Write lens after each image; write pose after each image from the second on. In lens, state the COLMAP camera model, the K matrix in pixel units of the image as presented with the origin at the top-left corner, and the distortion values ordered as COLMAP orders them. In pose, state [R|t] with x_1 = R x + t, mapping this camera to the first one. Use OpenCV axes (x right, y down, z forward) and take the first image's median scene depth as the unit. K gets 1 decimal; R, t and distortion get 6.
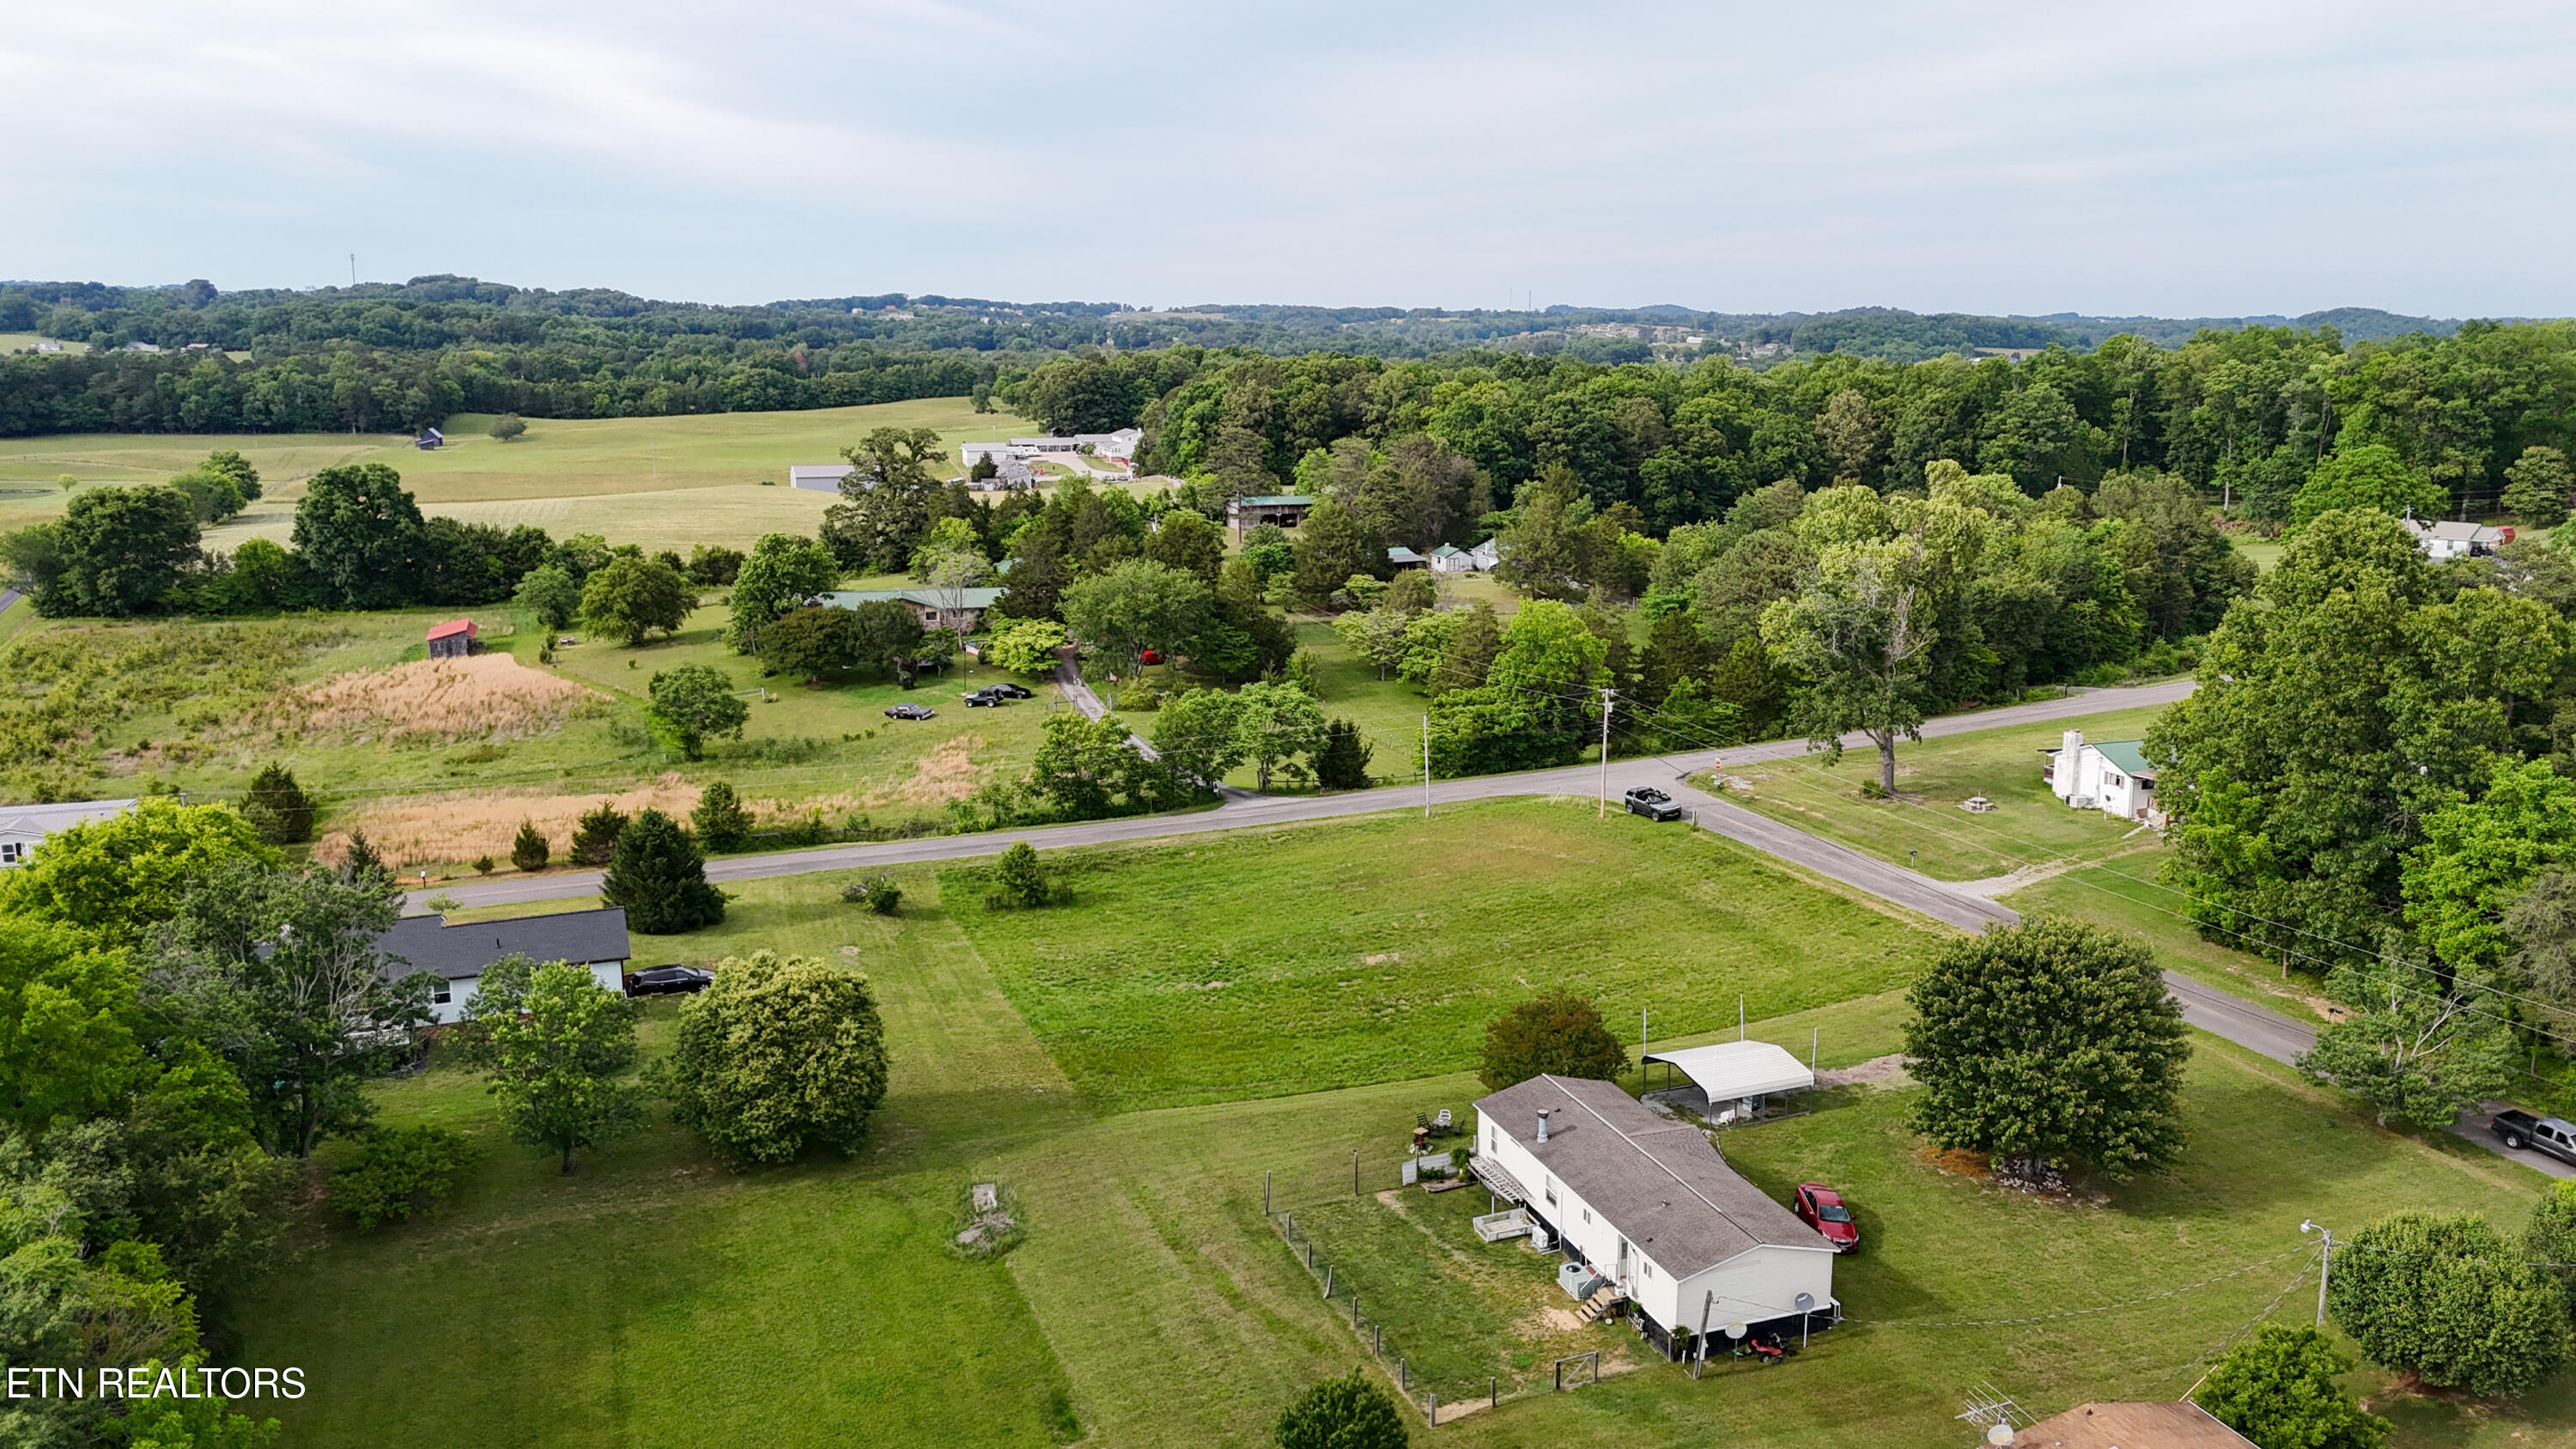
lens RADIAL K [[1886.5, 0, 1281.6], [0, 1886.5, 732.2], [0, 0, 1]] dist [0.091990, -0.096289]
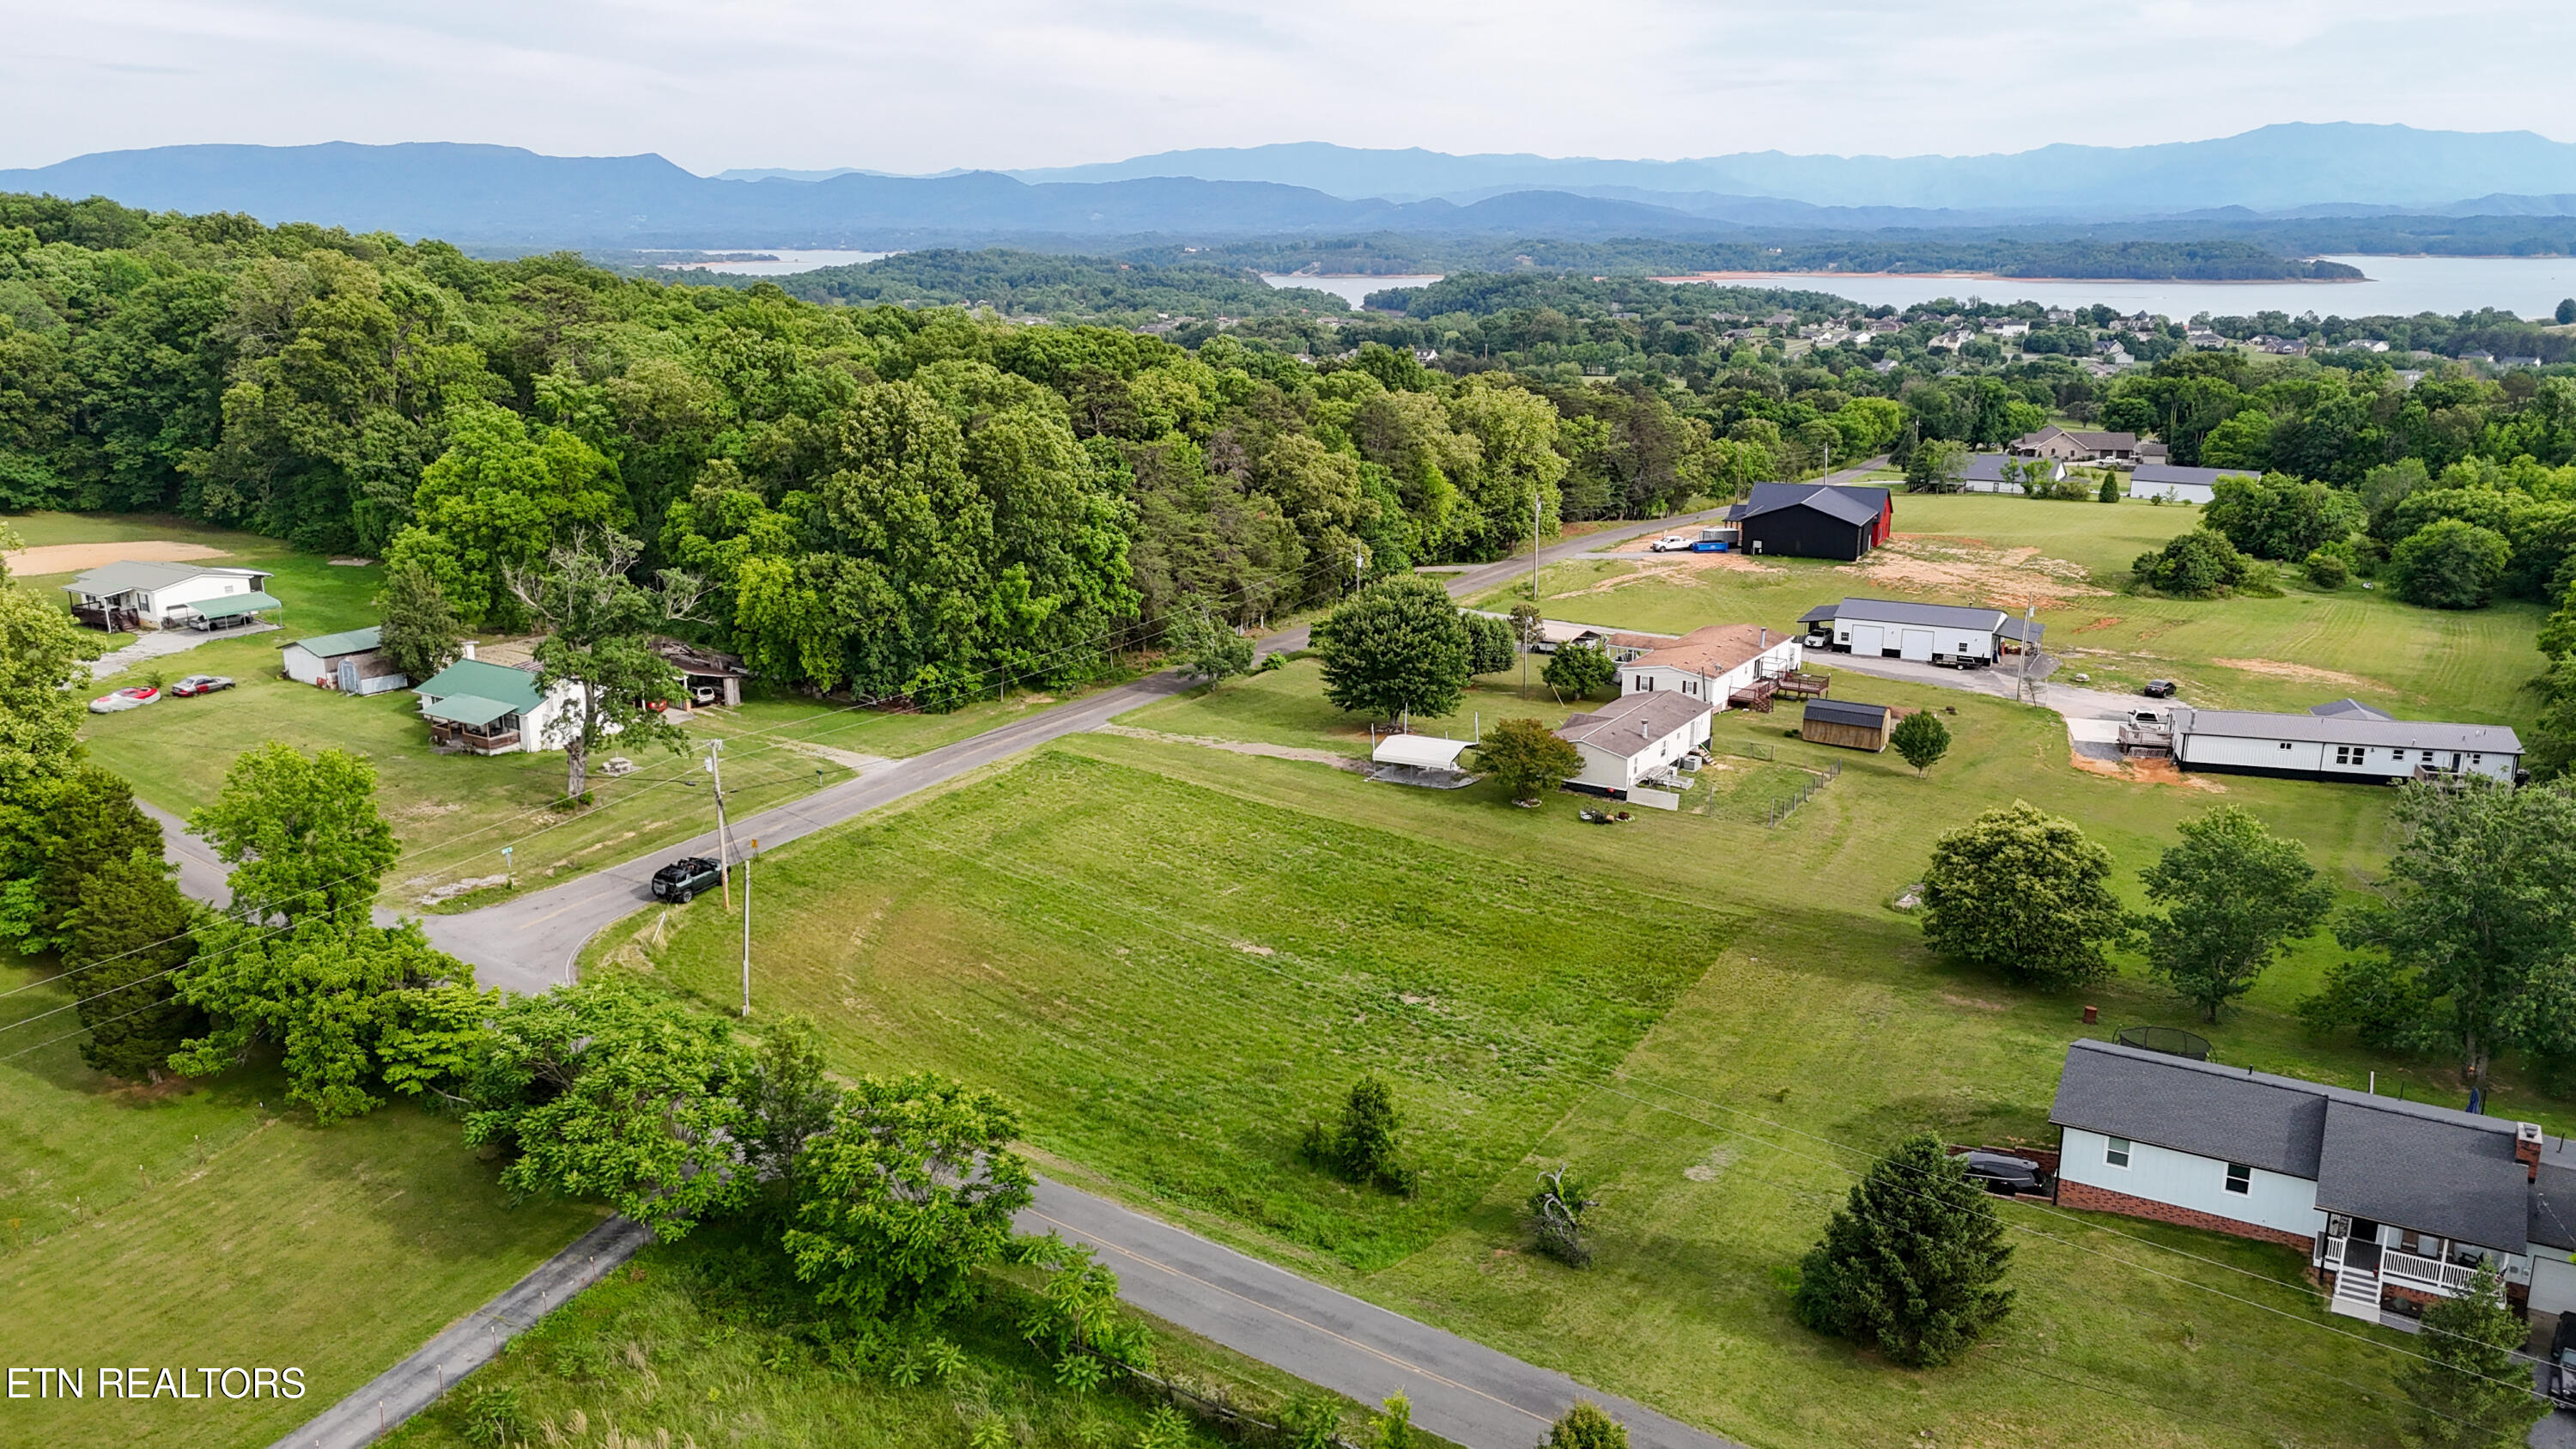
lens RADIAL K [[1886.5, 0, 1284.6], [0, 1886.5, 722.6], [0, 0, 1]] dist [0.091990, -0.096289]
pose [[-0.613037, -0.198377, 0.764743, -0.367734], [0.169767, 0.912276, 0.372737, -0.184526], [-0.771599, 0.358329, -0.525581, 0.828086]]
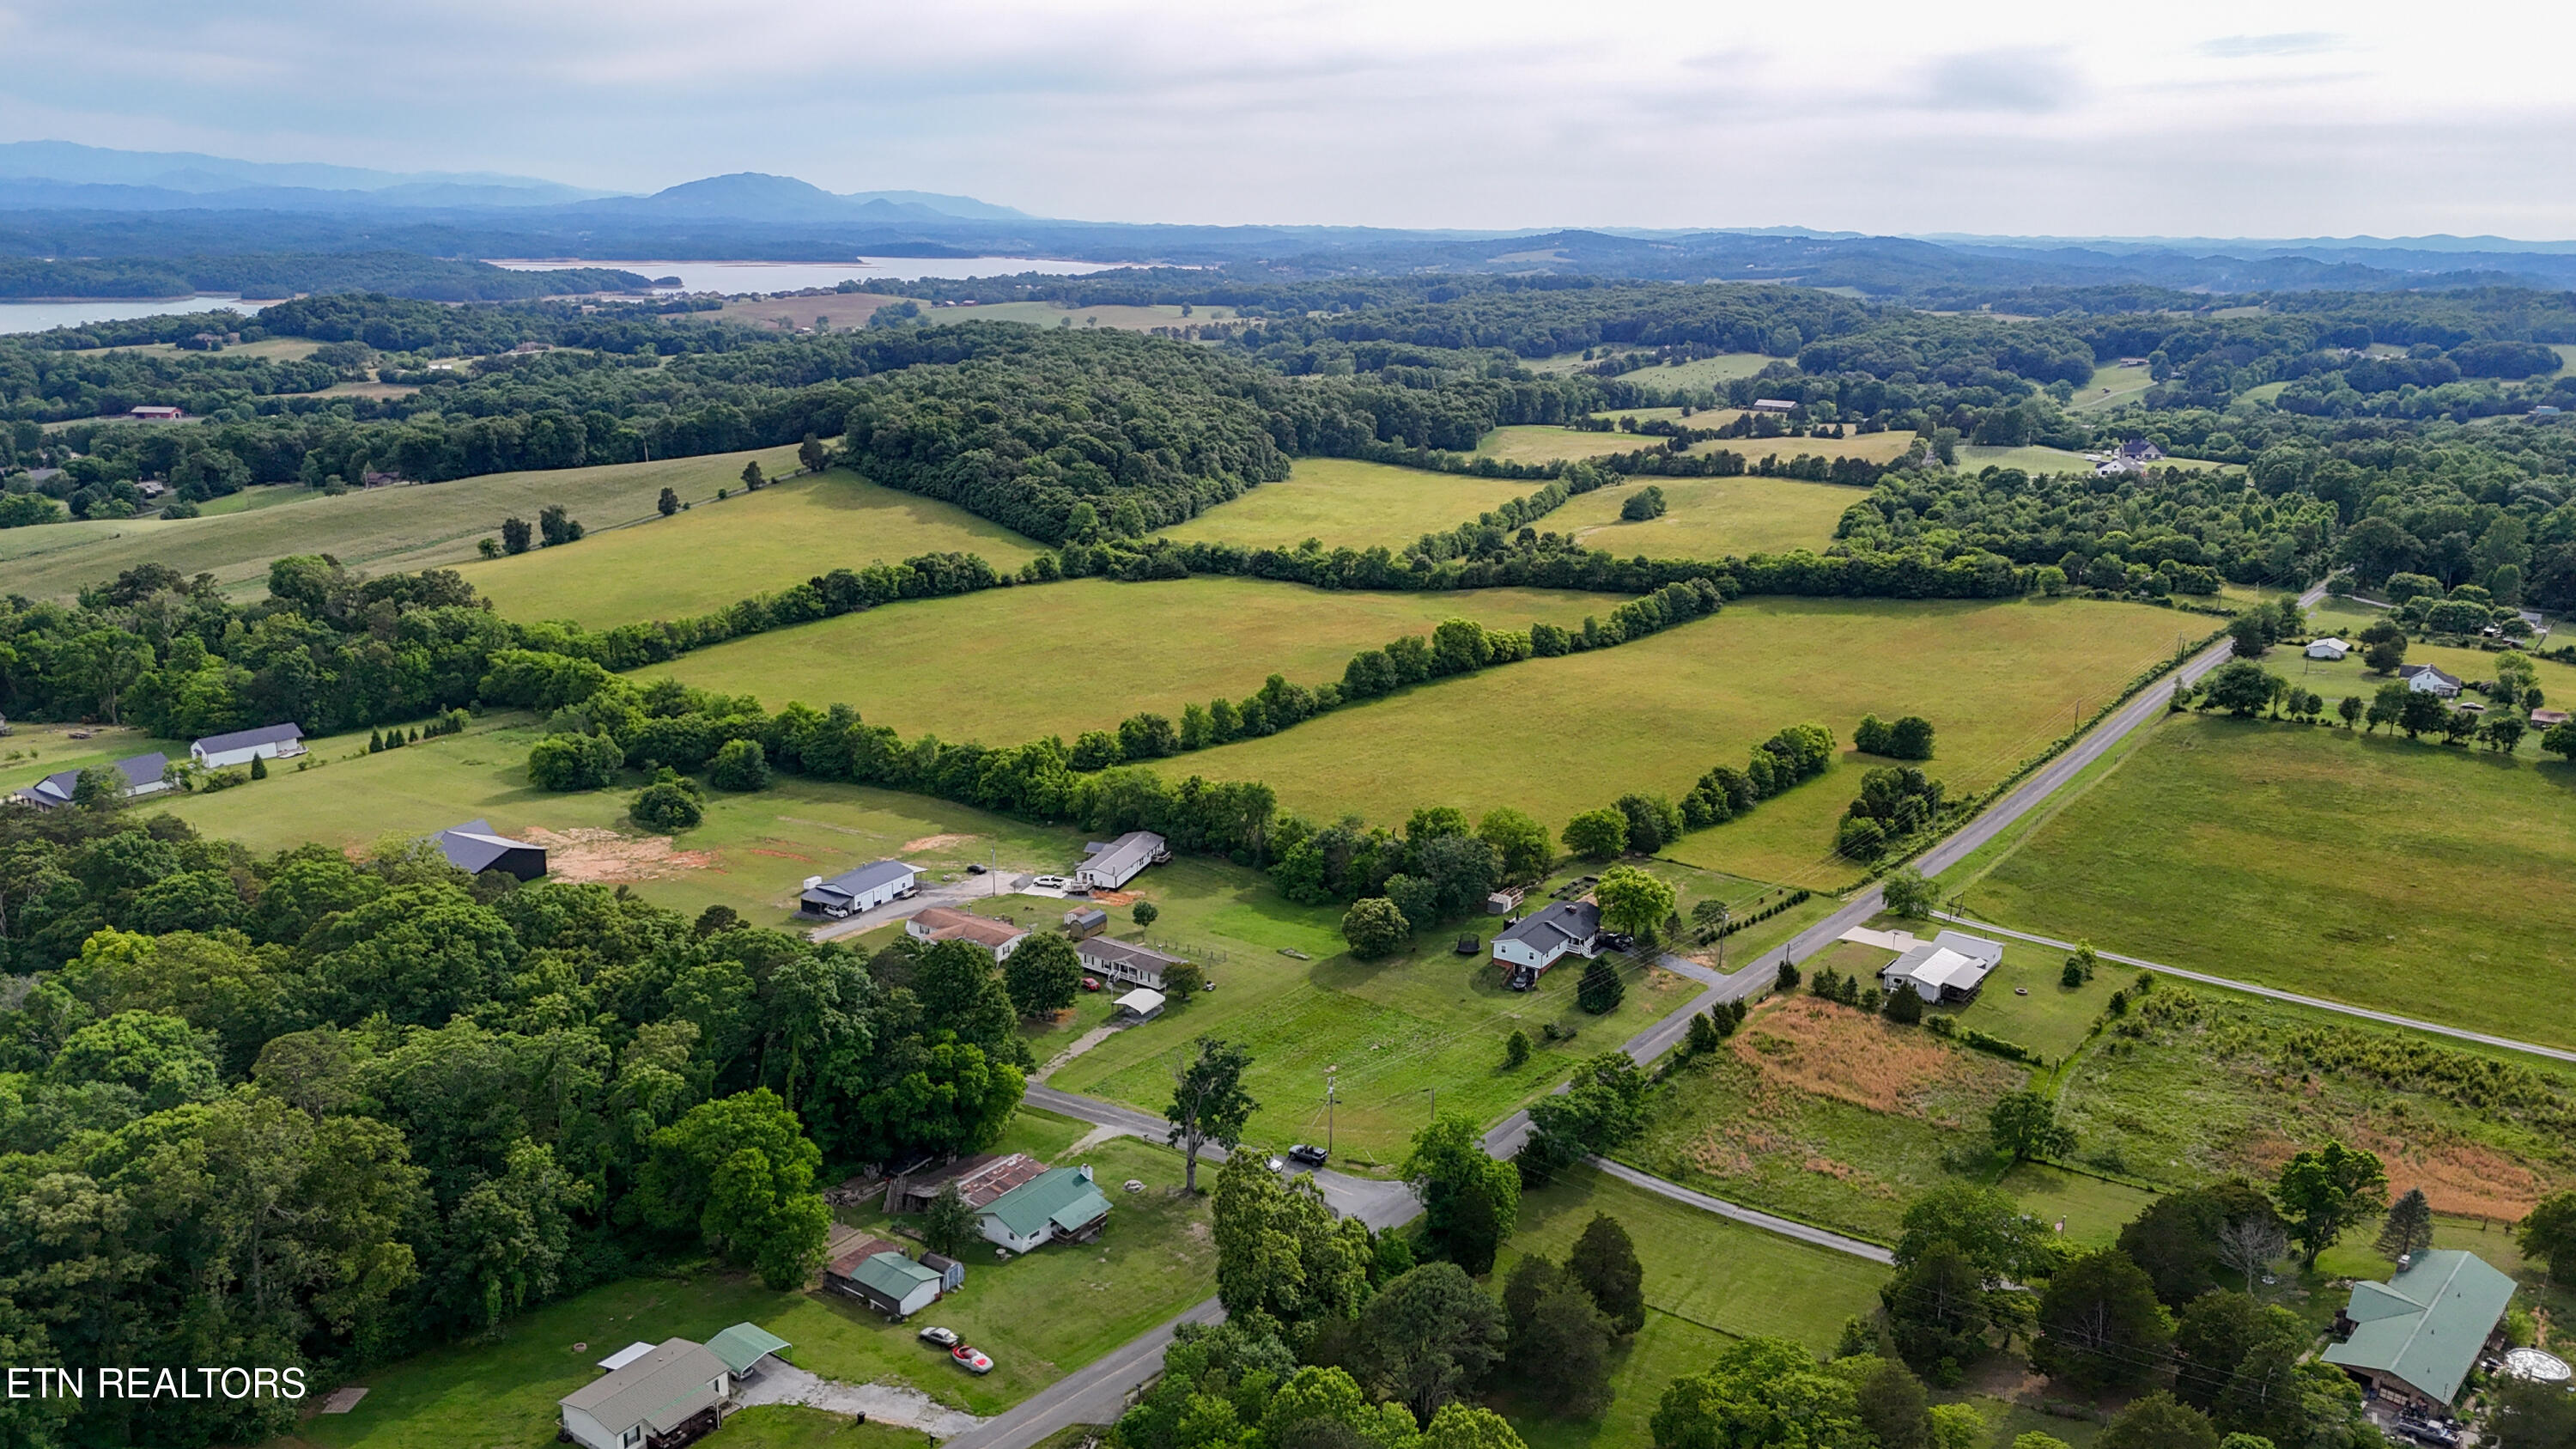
lens RADIAL K [[1886.5, 0, 1285.1], [0, 1886.5, 731.8], [0, 0, 1]] dist [0.091990, -0.096289]
pose [[-0.819369, 0.137243, -0.556596, 0.742041], [-0.136484, 0.896299, 0.421925, -0.675445], [0.556782, 0.421679, -0.715668, 1.386894]]
